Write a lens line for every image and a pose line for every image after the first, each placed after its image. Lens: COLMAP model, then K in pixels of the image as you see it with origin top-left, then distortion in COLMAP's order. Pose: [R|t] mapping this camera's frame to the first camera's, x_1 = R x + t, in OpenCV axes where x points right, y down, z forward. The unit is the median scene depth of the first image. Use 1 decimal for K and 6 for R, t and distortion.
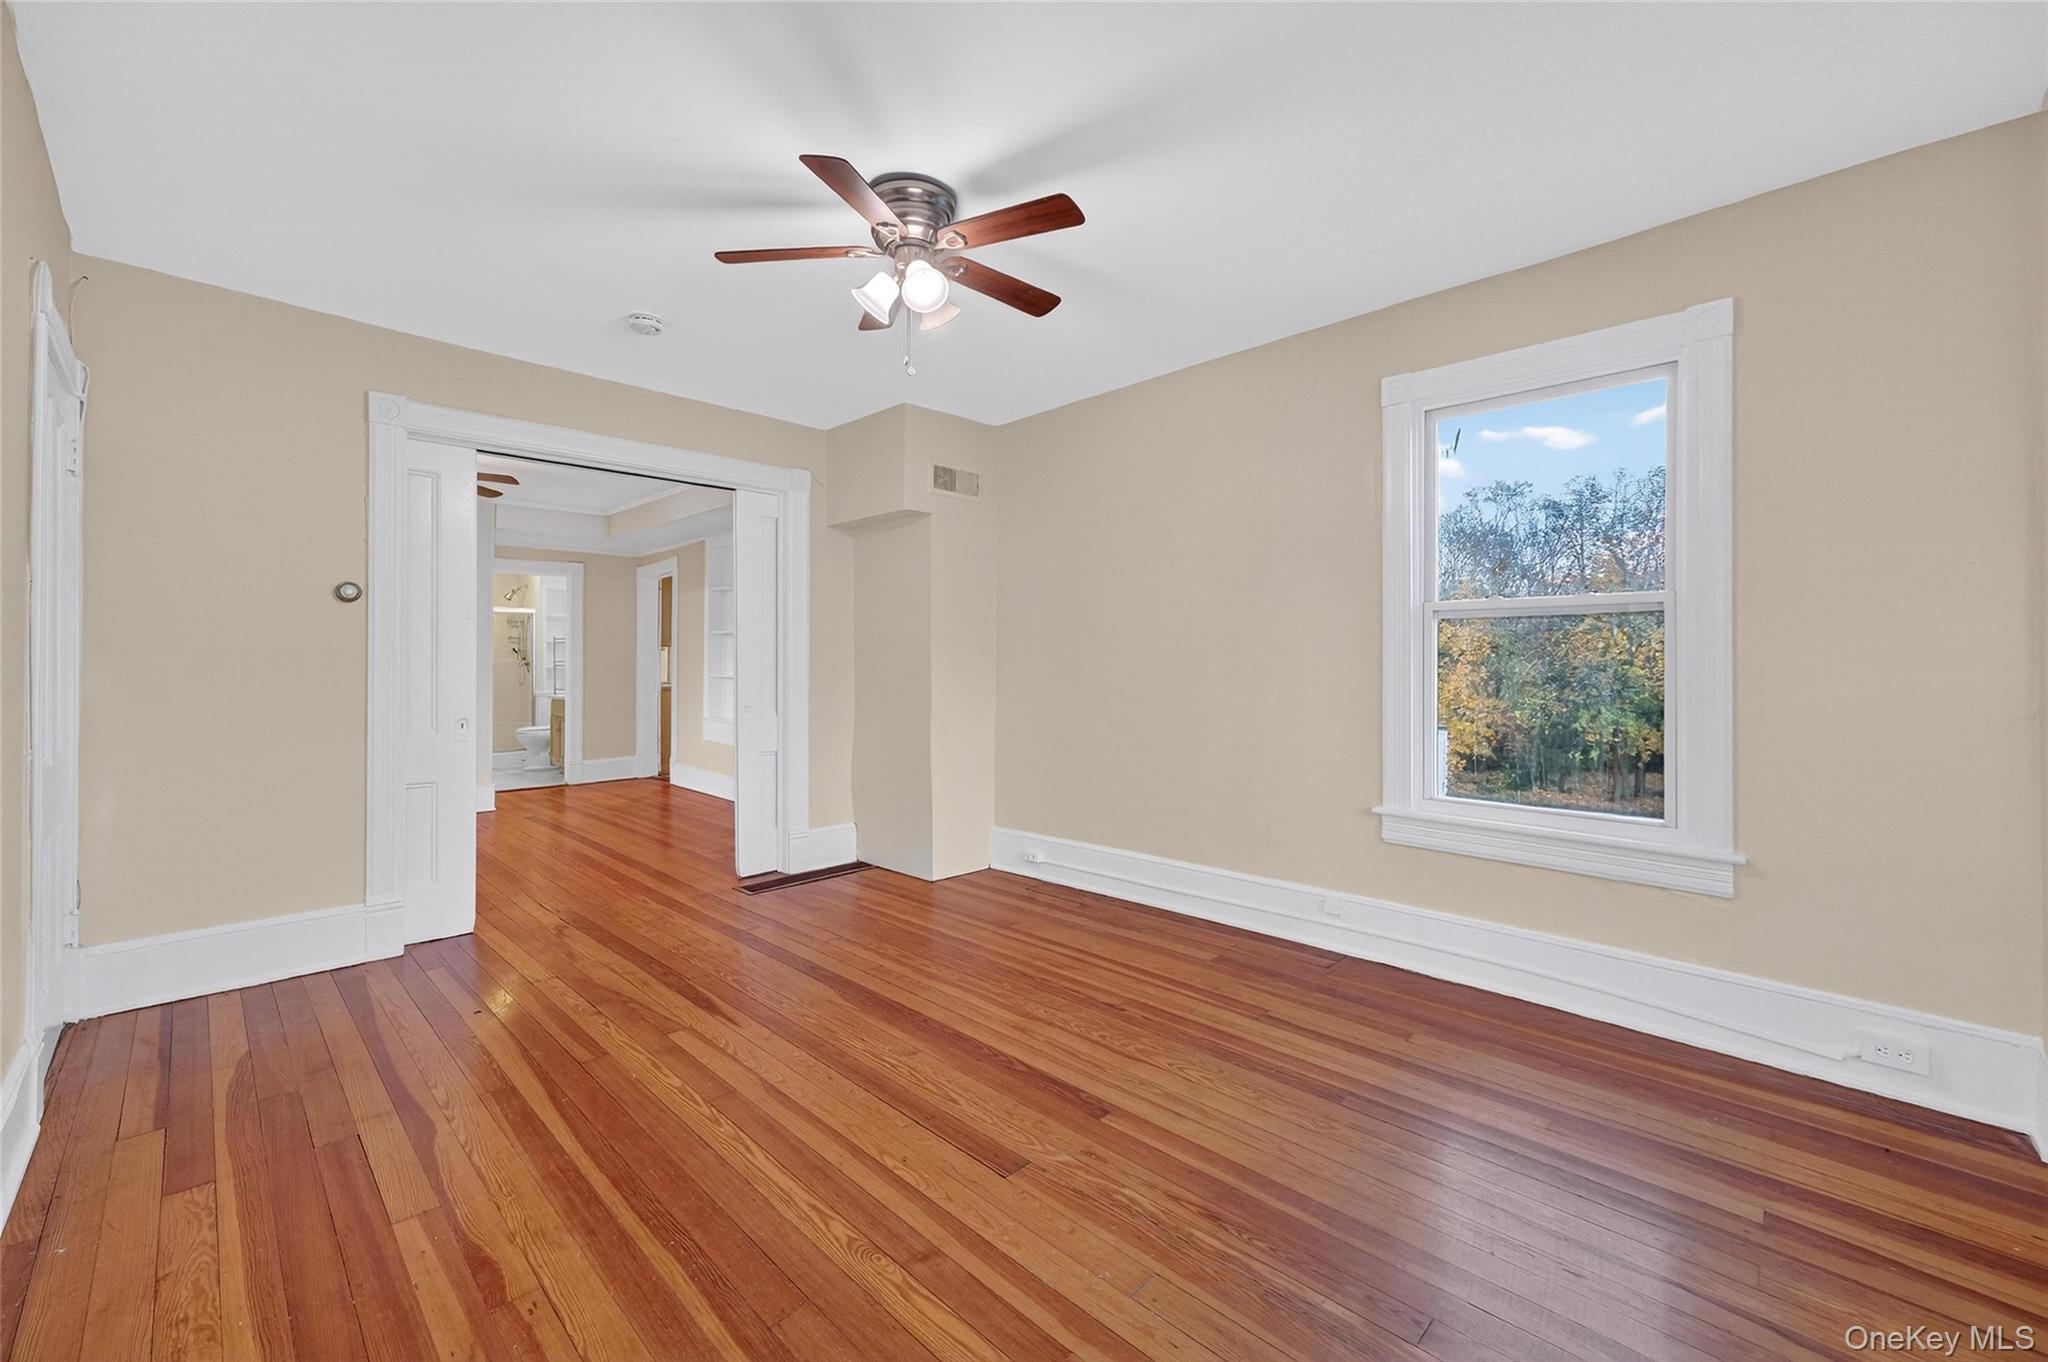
lens RADIAL K [[839.4, 0, 1041.7], [0, 839.4, 672.4], [0, 0, 1]] dist [-0.000484, 0.000508]
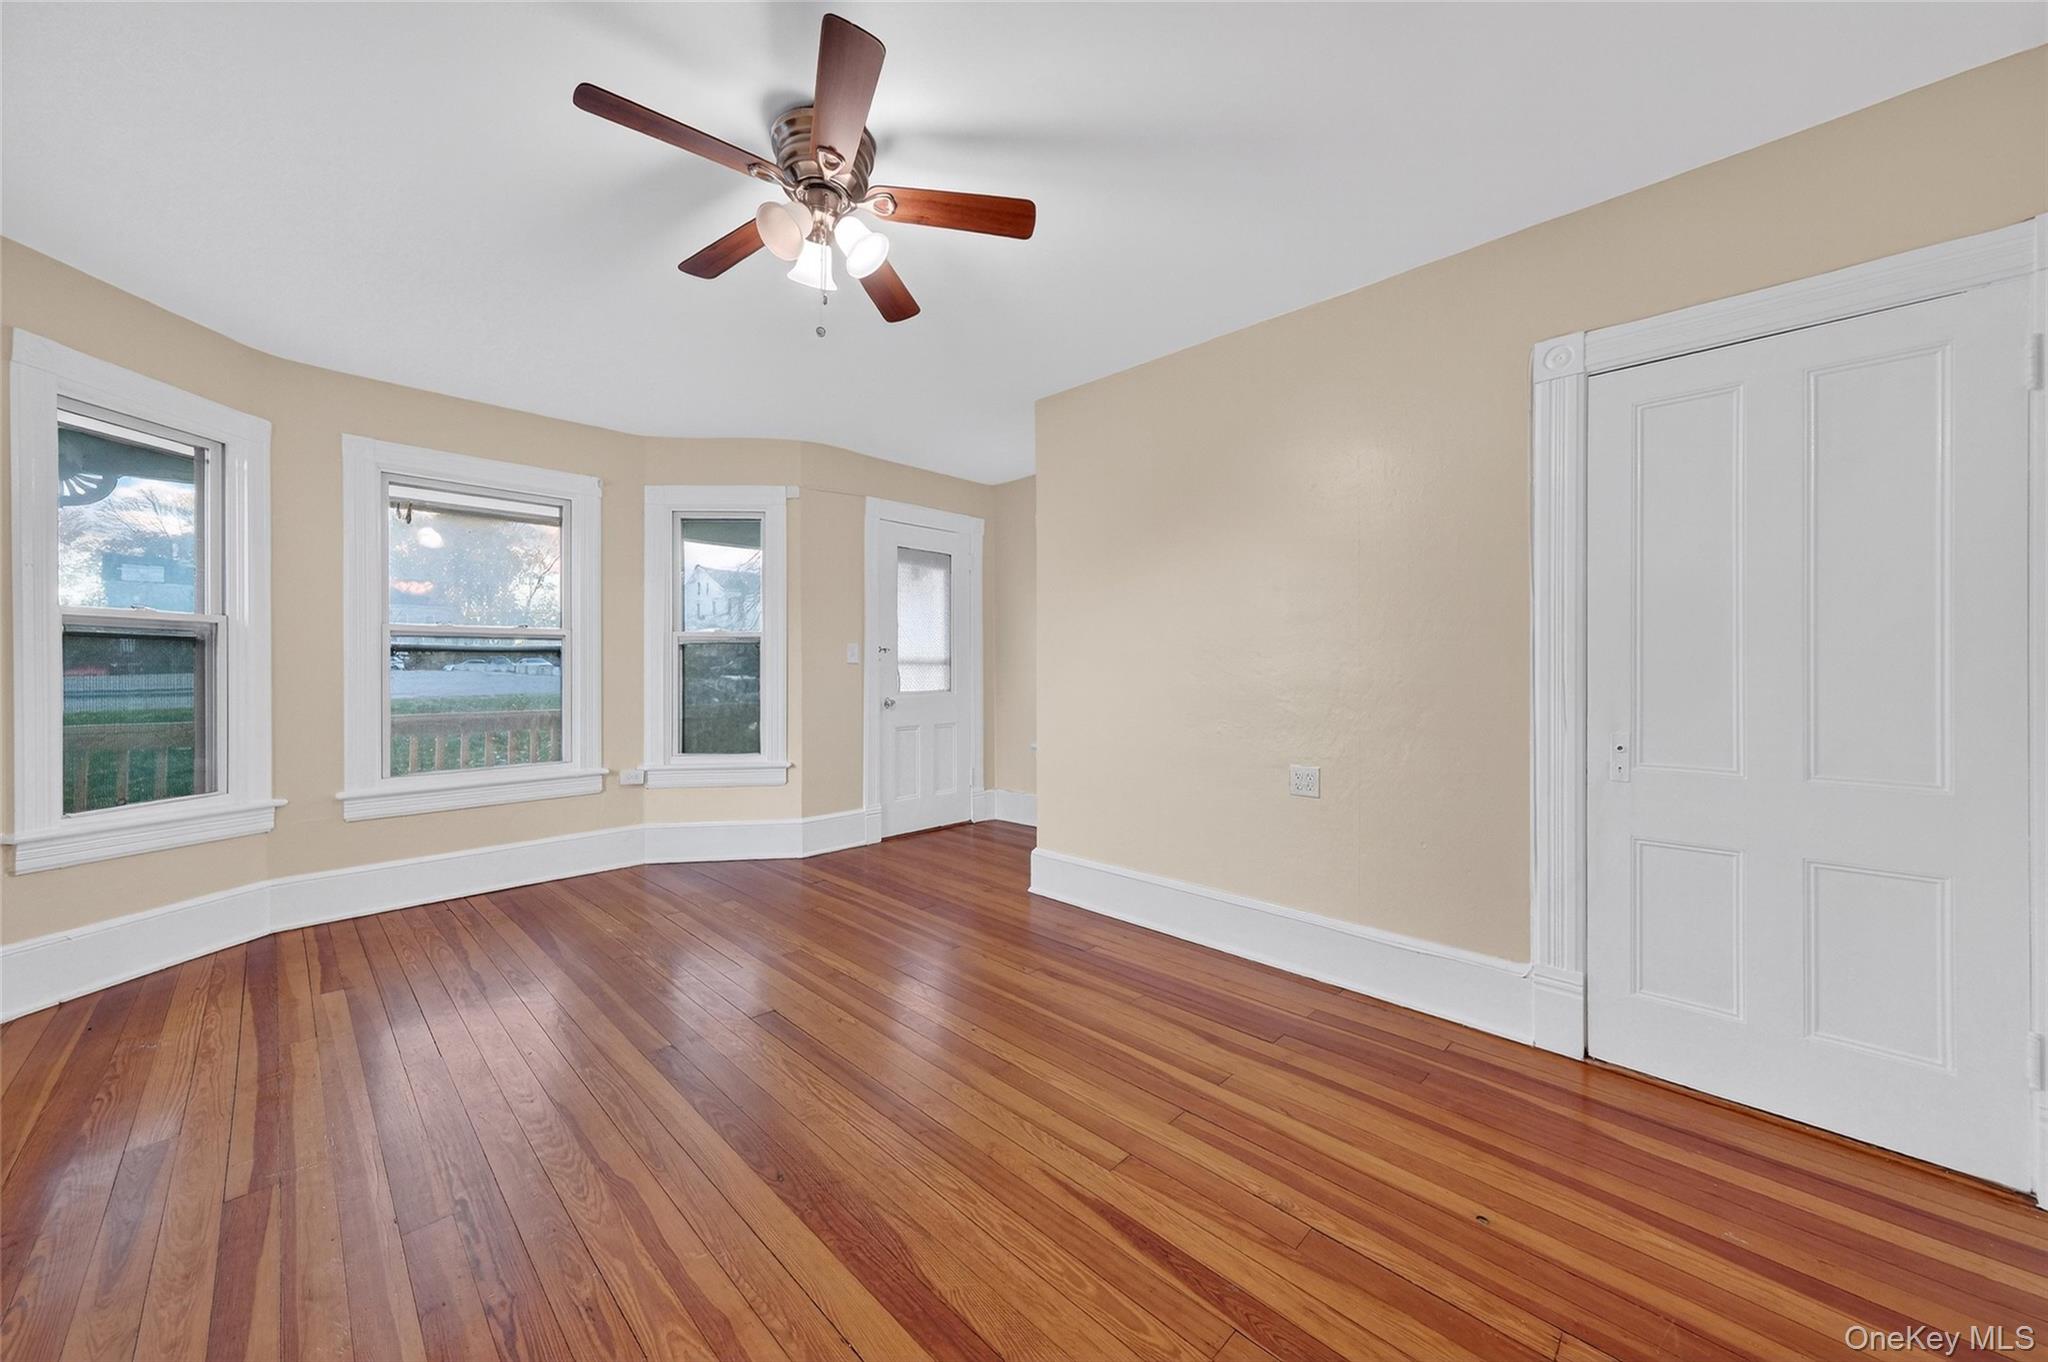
lens RADIAL K [[761.9, 0, 1035.1], [0, 761.9, 661.4], [0, 0, 1]] dist [0.003771, 0.001173]
pose [[-0.999986, -0.004364, -0.003021, -0.408155], [-0.004355, 0.999986, -0.003025, -0.009988], [0.003034, -0.003012, -0.999991, 1.925261]]
